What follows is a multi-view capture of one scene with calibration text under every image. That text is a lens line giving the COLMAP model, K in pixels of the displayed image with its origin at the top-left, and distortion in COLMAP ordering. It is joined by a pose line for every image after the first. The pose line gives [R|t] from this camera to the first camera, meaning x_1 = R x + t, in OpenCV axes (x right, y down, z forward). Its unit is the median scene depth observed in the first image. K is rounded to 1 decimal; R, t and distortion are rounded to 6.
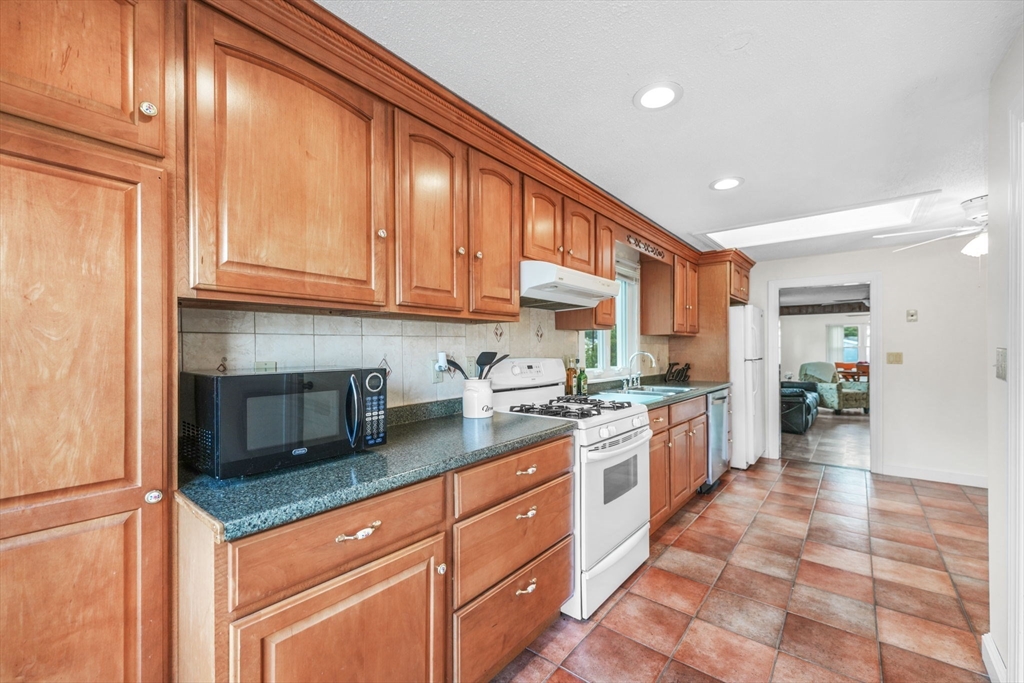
lens RADIAL K [[419.7, 0, 516.7], [0, 419.7, 350.4], [0, 0, 1]] dist [-0.000123, -0.000638]
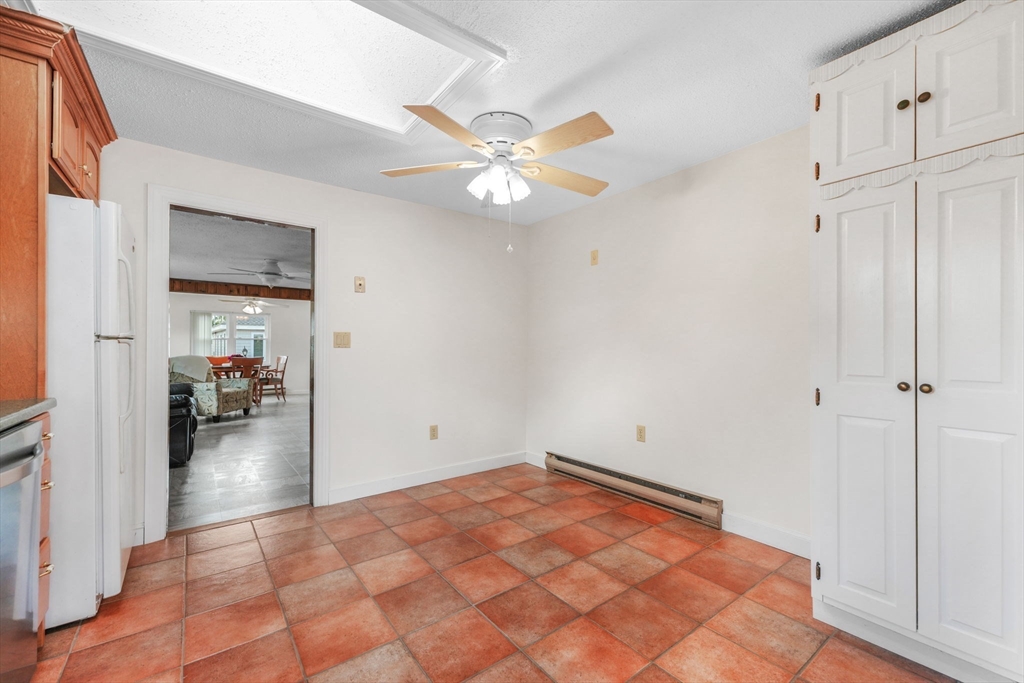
lens RADIAL K [[419.7, 0, 503.9], [0, 419.7, 345.1], [0, 0, 1]] dist [-0.000123, -0.000638]
pose [[0.247285, 0.012023, 0.968868, 0.236203], [-0.001799, 0.999927, -0.011949, 0.031222], [-0.968941, 0.001212, 0.247289, 0.488036]]
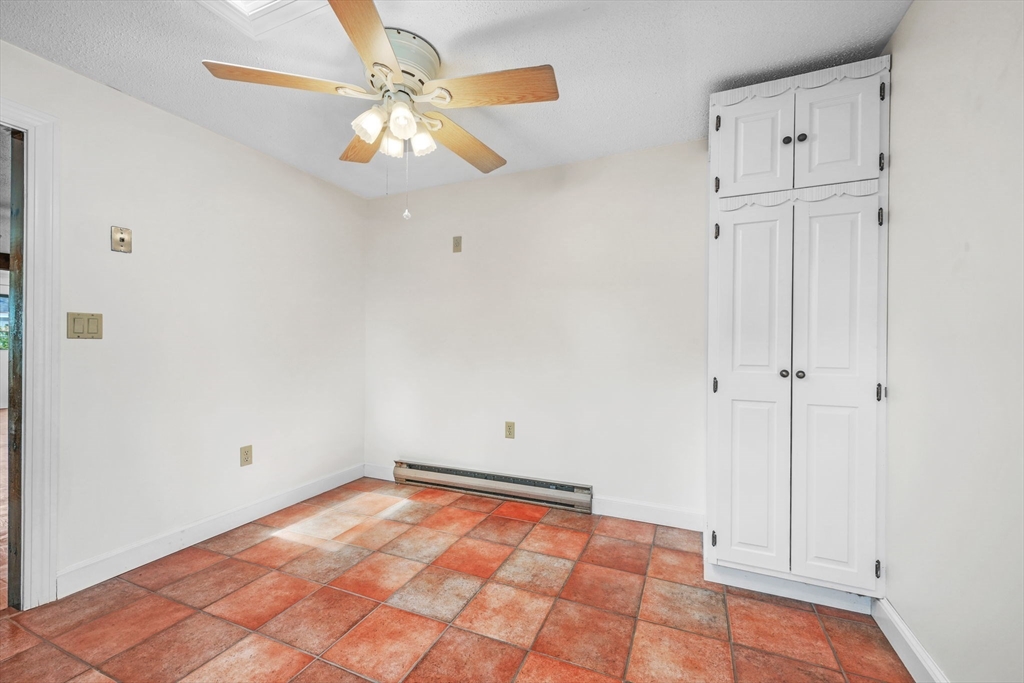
lens RADIAL K [[419.7, 0, 515.8], [0, 419.7, 345.2], [0, 0, 1]] dist [-0.000123, -0.000638]
pose [[-0.270480, 0.001387, 0.962725, 0.310086], [-0.003486, 0.999991, -0.002420, 0.033842], [-0.962719, -0.004010, -0.270473, 0.607925]]
